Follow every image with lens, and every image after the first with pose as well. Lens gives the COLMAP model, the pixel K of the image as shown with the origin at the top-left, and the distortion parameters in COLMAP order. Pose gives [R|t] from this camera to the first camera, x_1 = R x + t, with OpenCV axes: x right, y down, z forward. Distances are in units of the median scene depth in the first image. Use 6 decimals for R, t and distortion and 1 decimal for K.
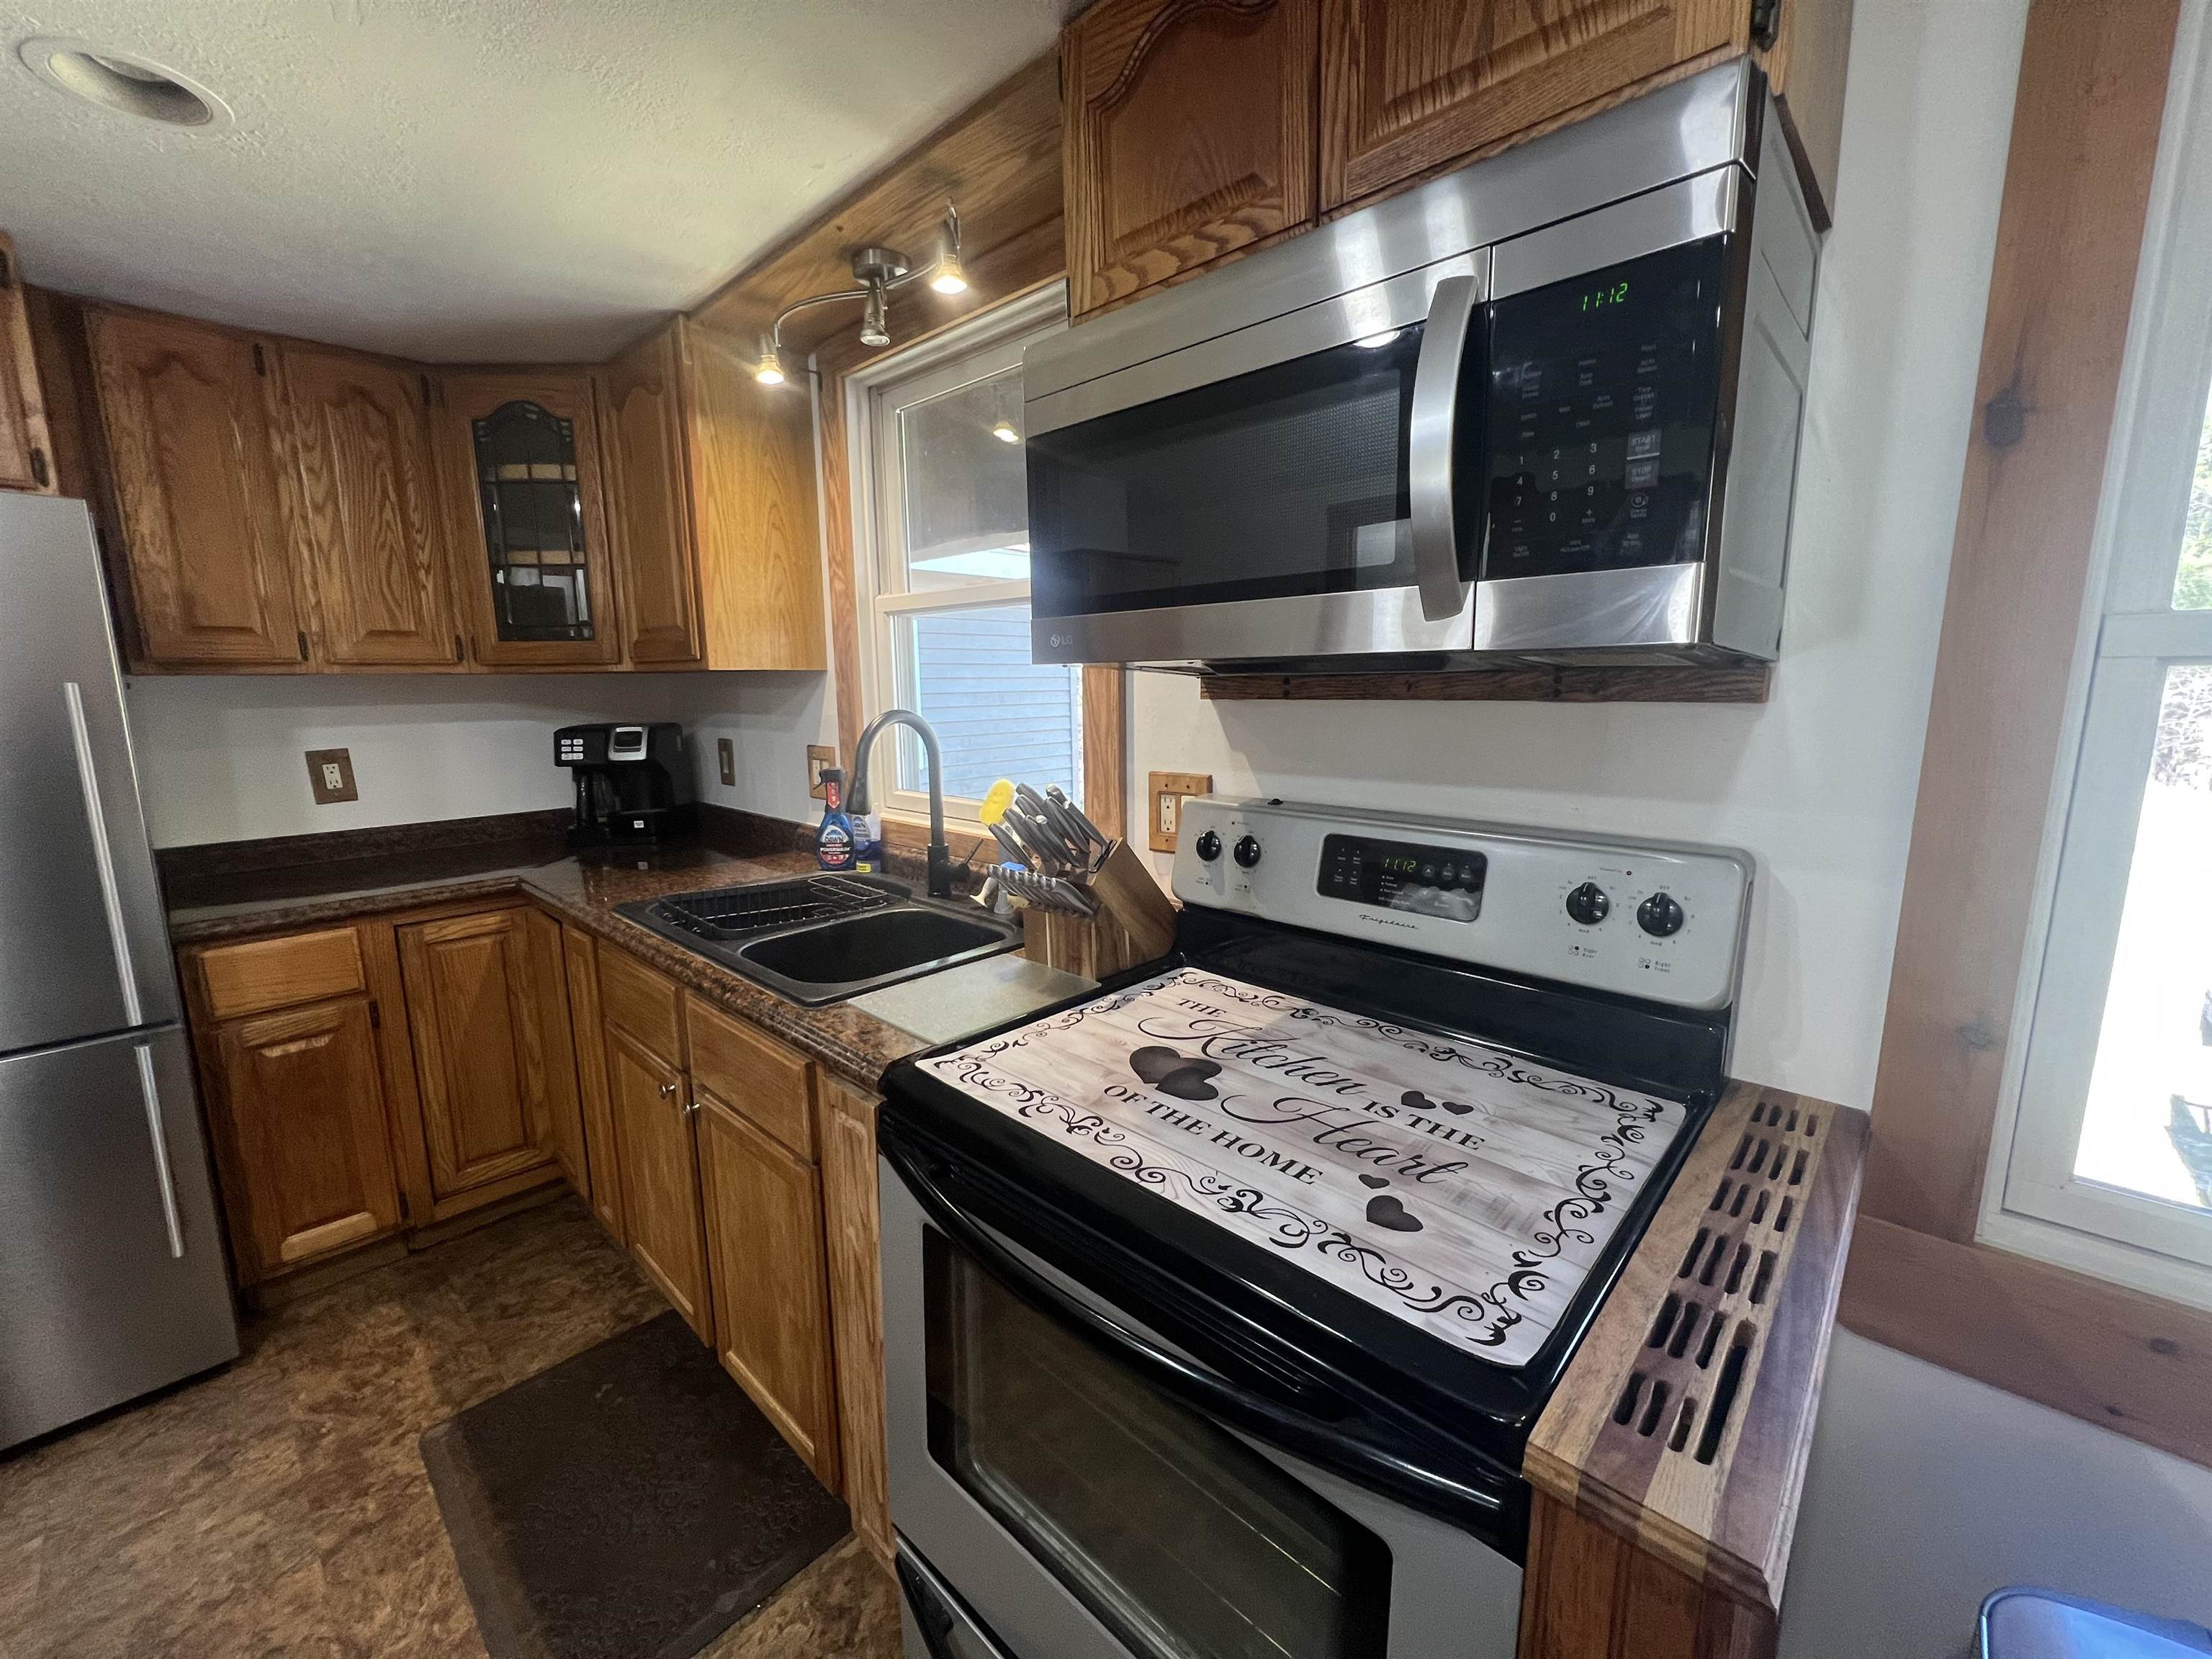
lens RADIAL K [[883.6, 0, 1103.0], [0, 883.6, 825.9], [0, 0, 1]] dist [-0.003485, 0.000097]
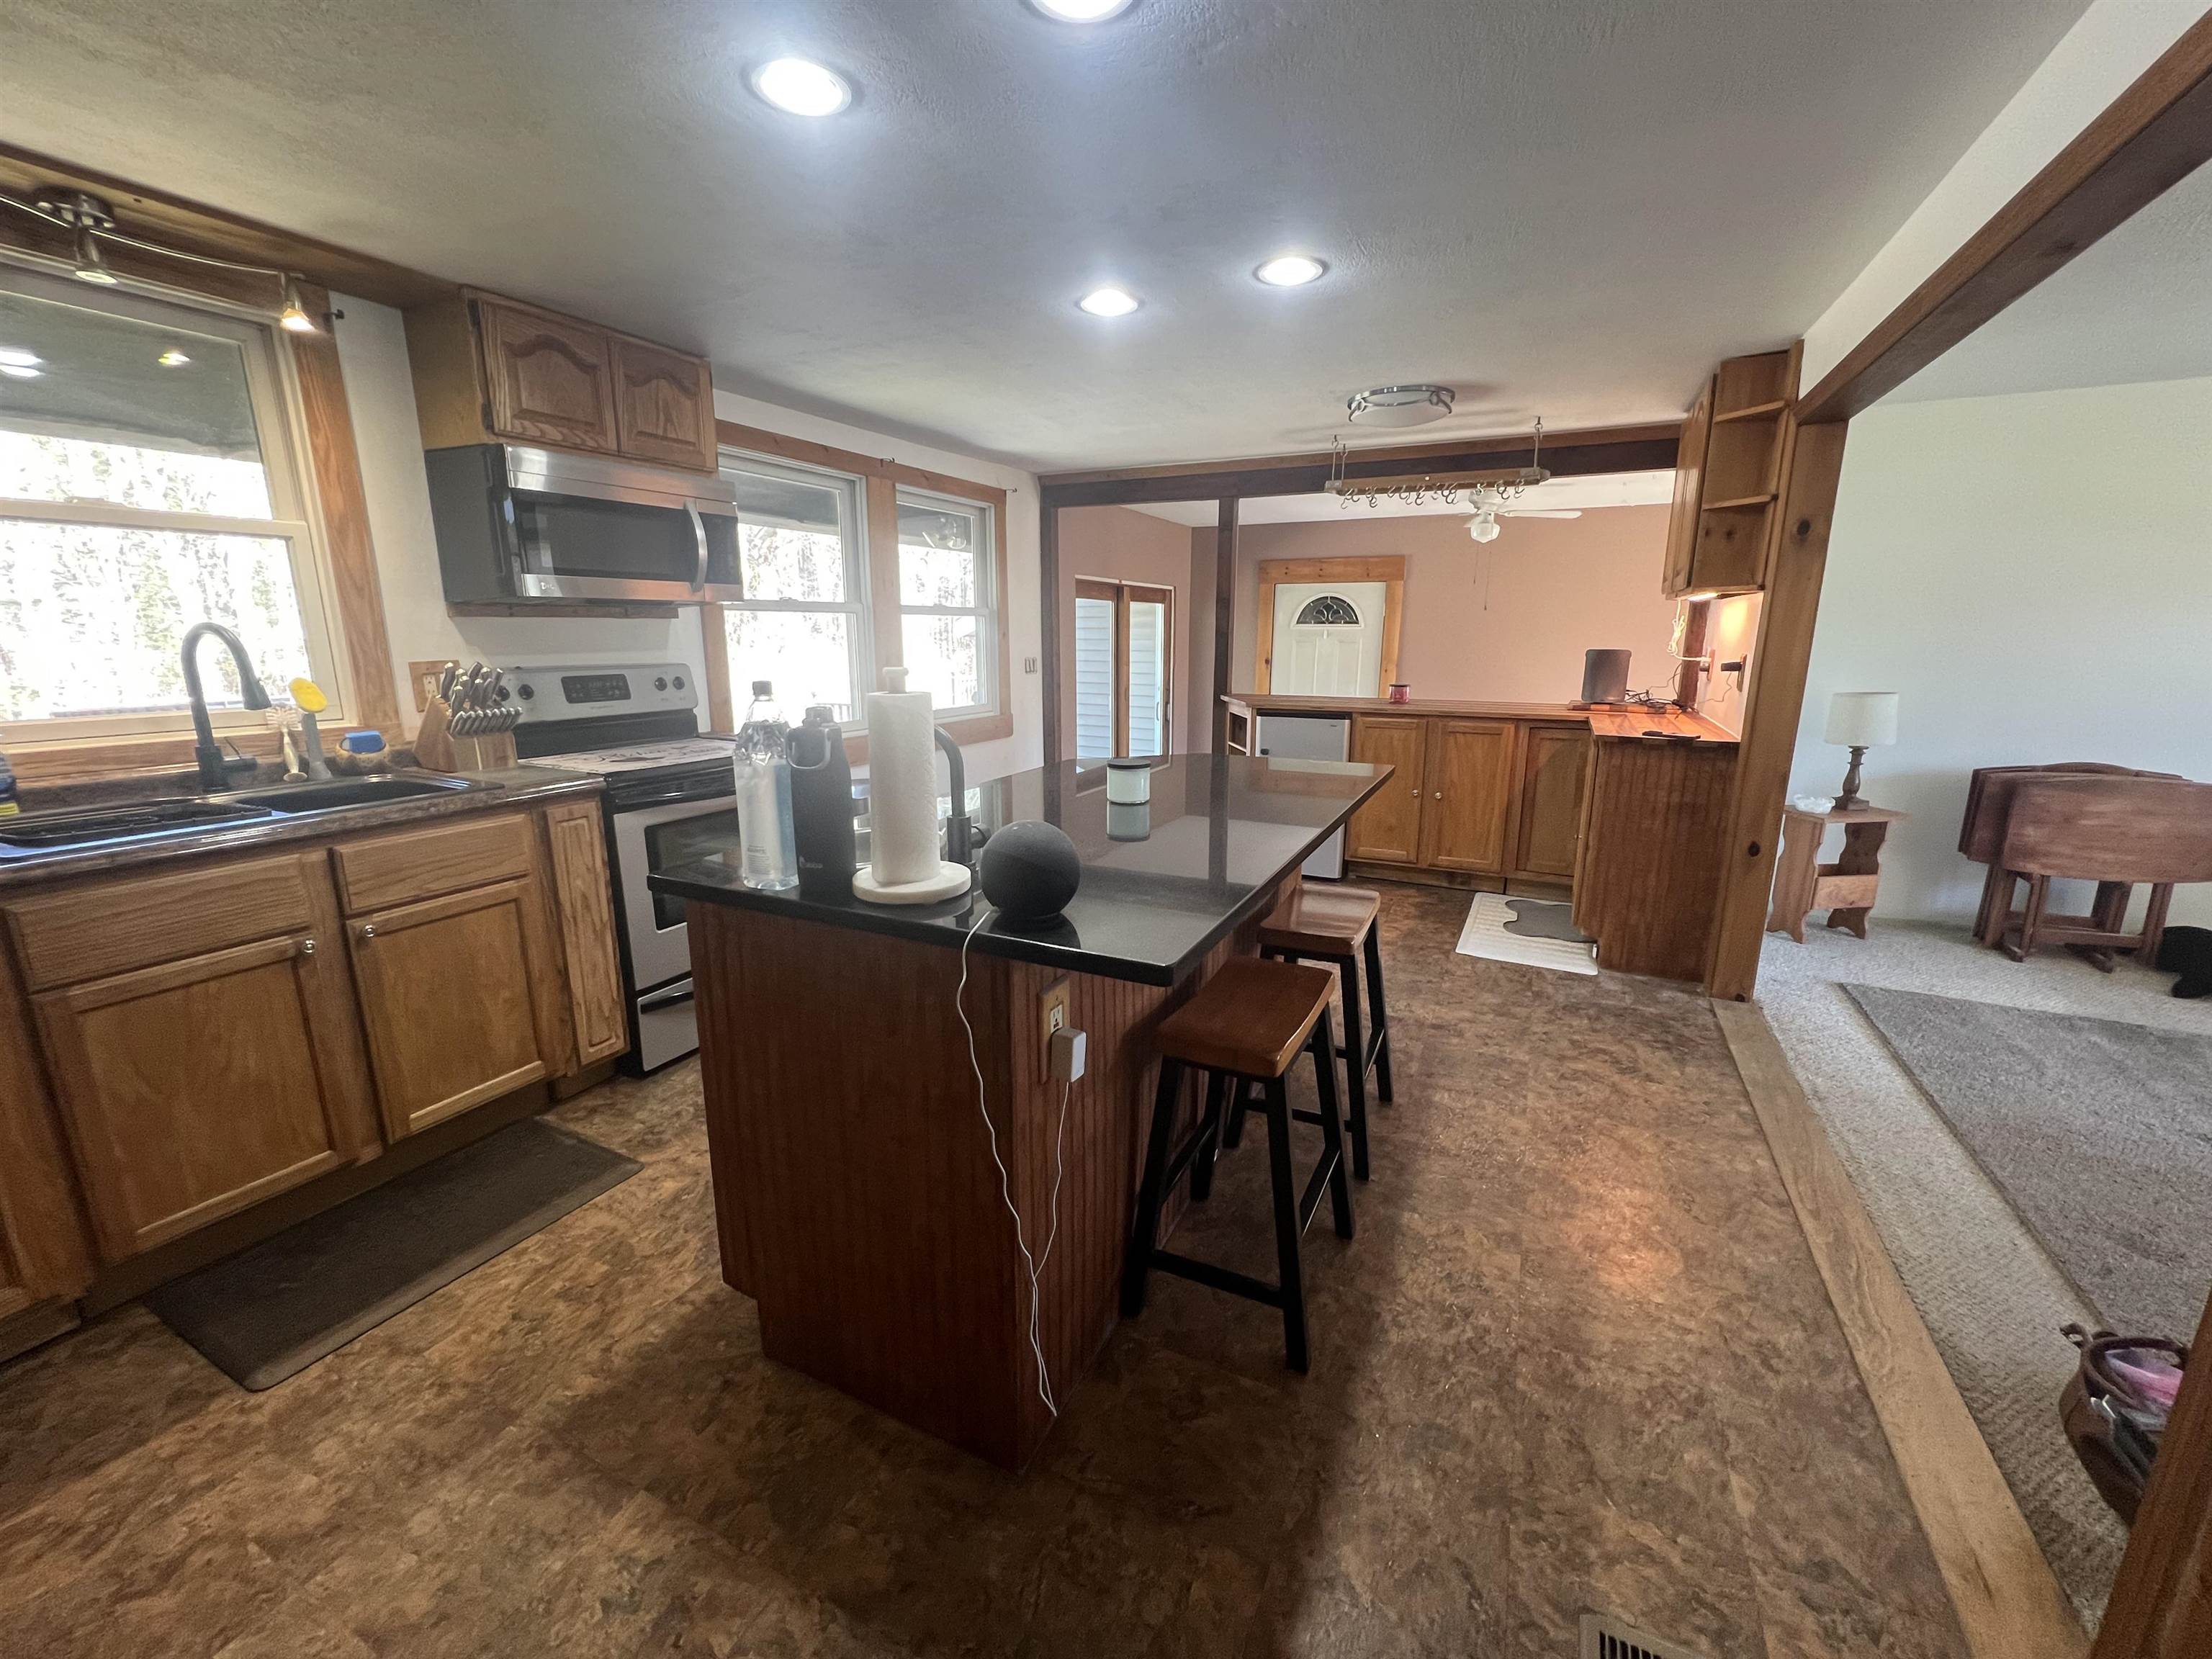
lens RADIAL K [[885.5, 0, 1110.2], [0, 885.5, 828.1], [0, 0, 1]] dist [-0.001866, -0.000244]
pose [[-0.292845, -0.201788, 0.934625, -1.621692], [0.155254, 0.954471, 0.254719, 0.013538], [-0.943471, 0.219697, -0.248184, 0.217392]]
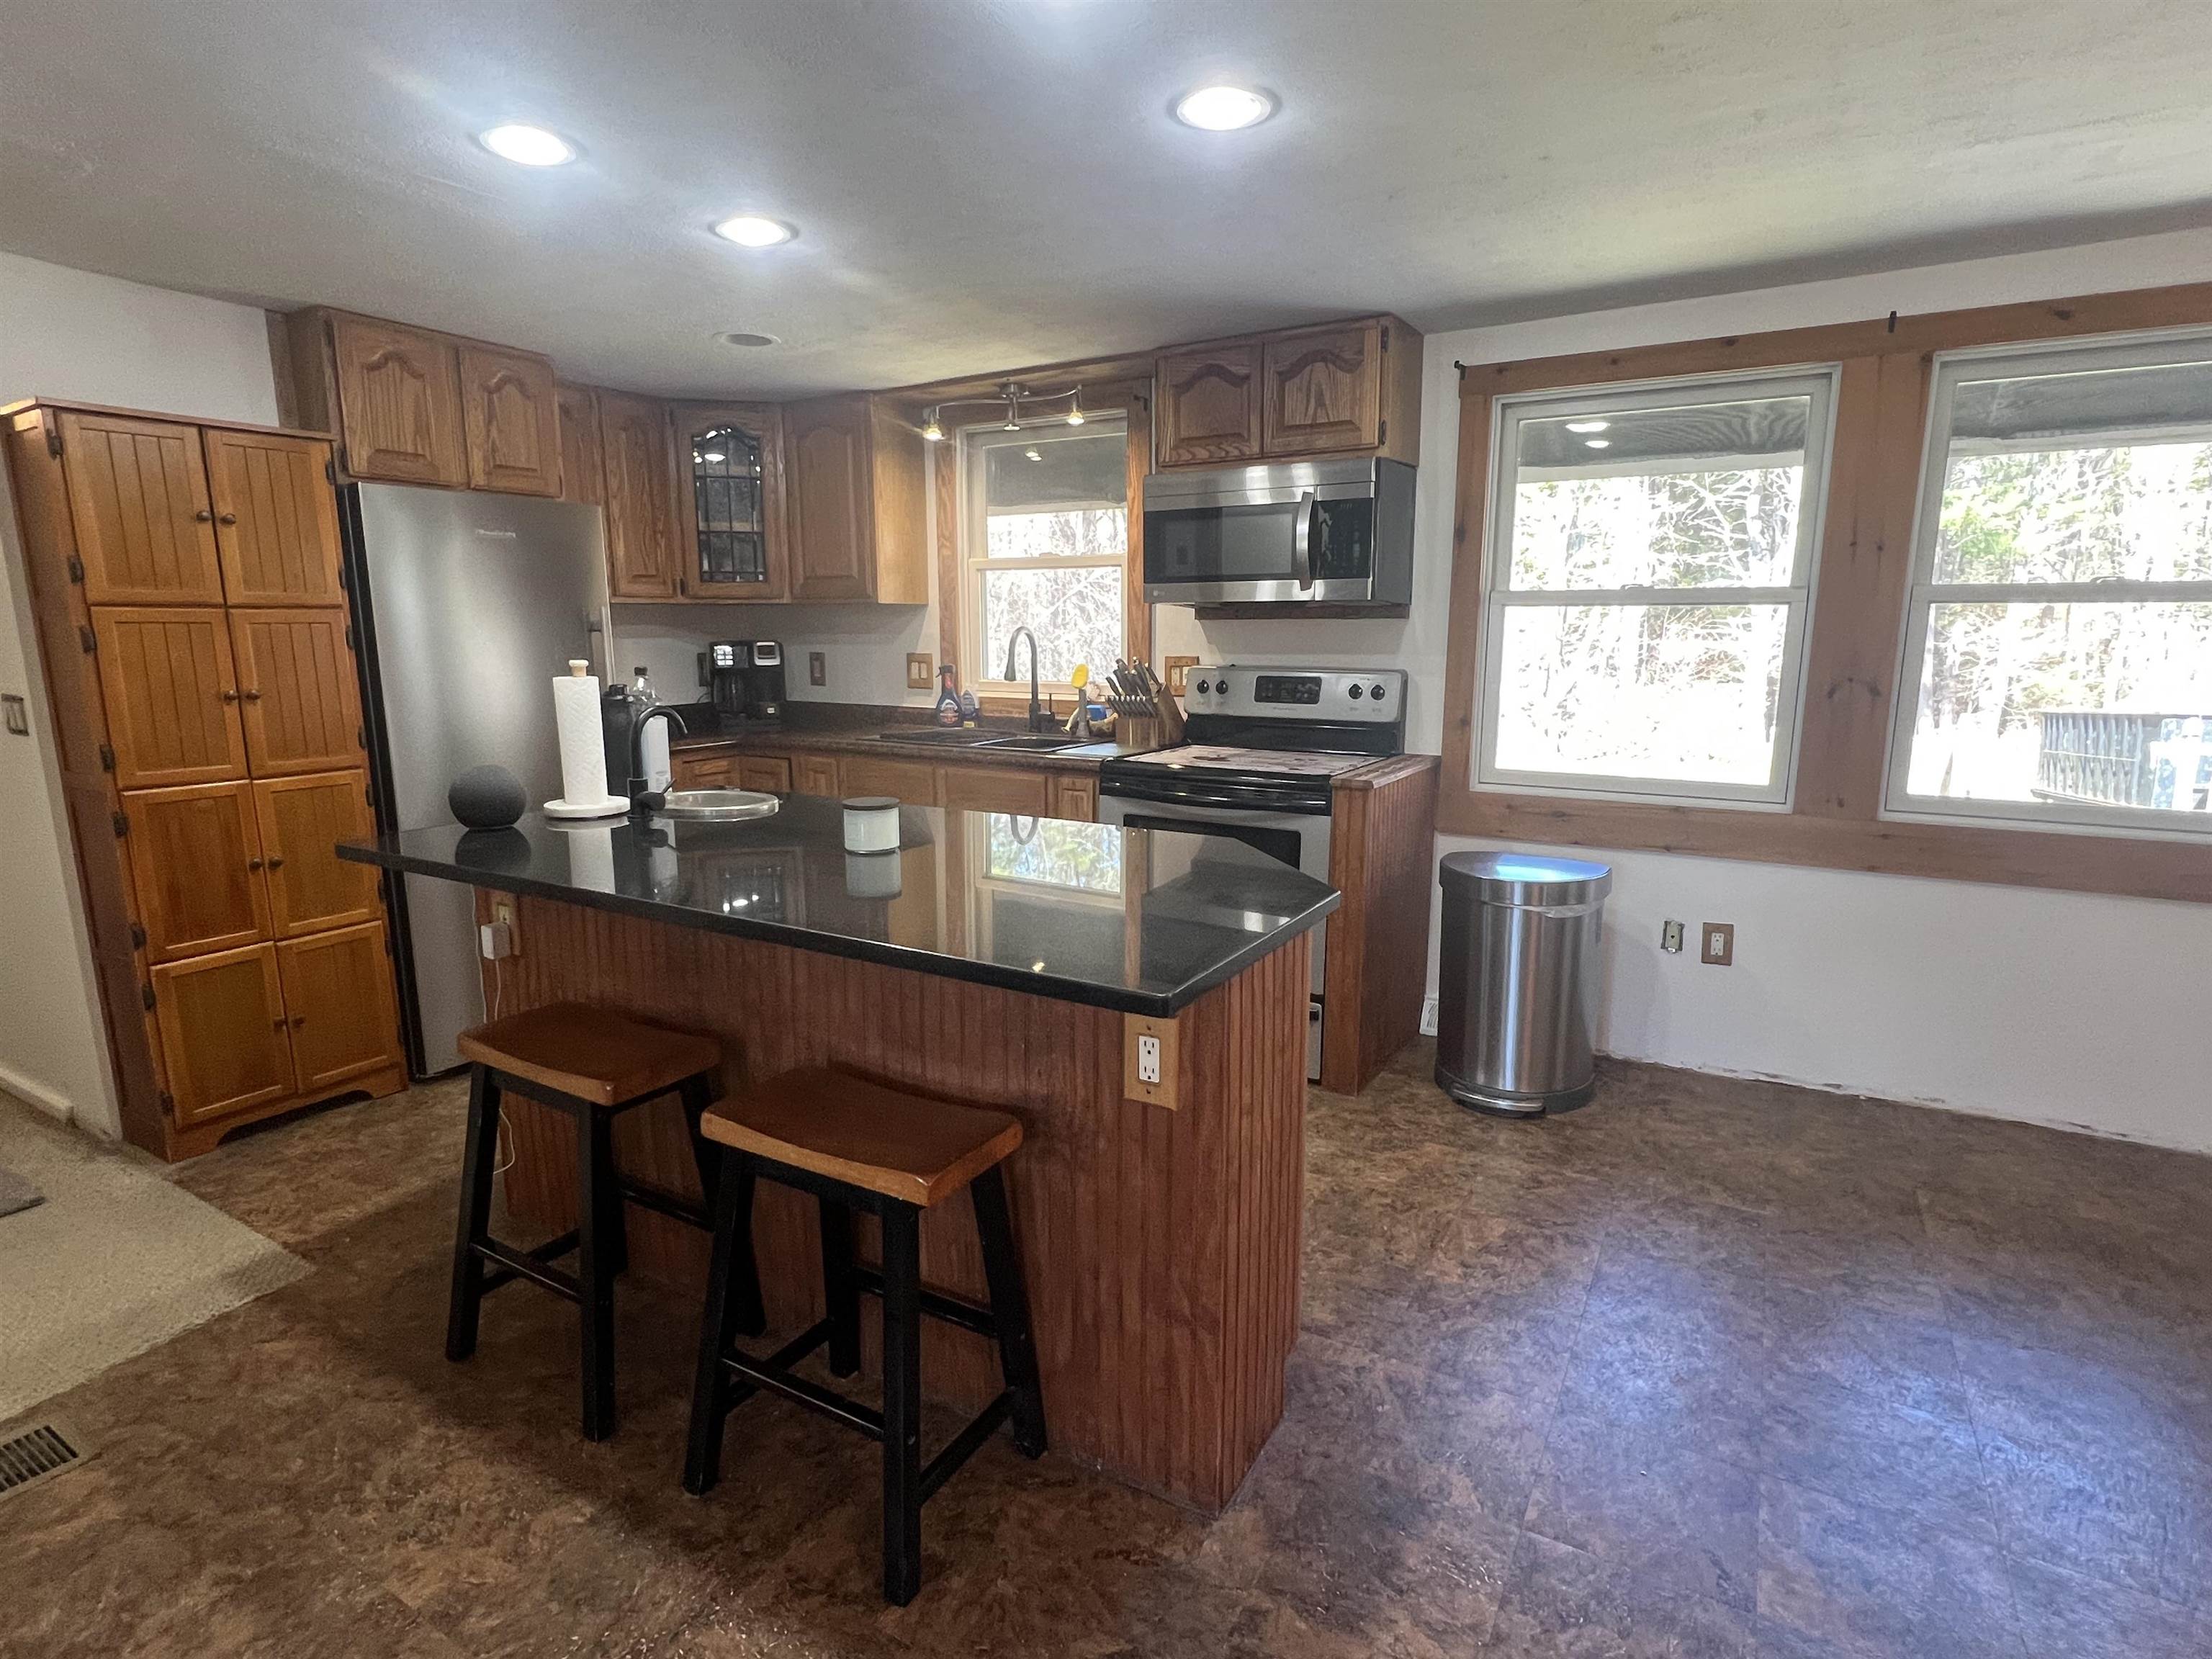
lens RADIAL K [[1142.0, 0, 1098.1], [0, 1142.0, 837.8], [0, 0, 1]] dist [-0.004732, 0.002305]
pose [[0.977190, -0.032278, 0.209900, -0.561861], [0.027449, 0.999288, 0.025882, 0.240580], [-0.210586, -0.019531, 0.977380, -1.306137]]
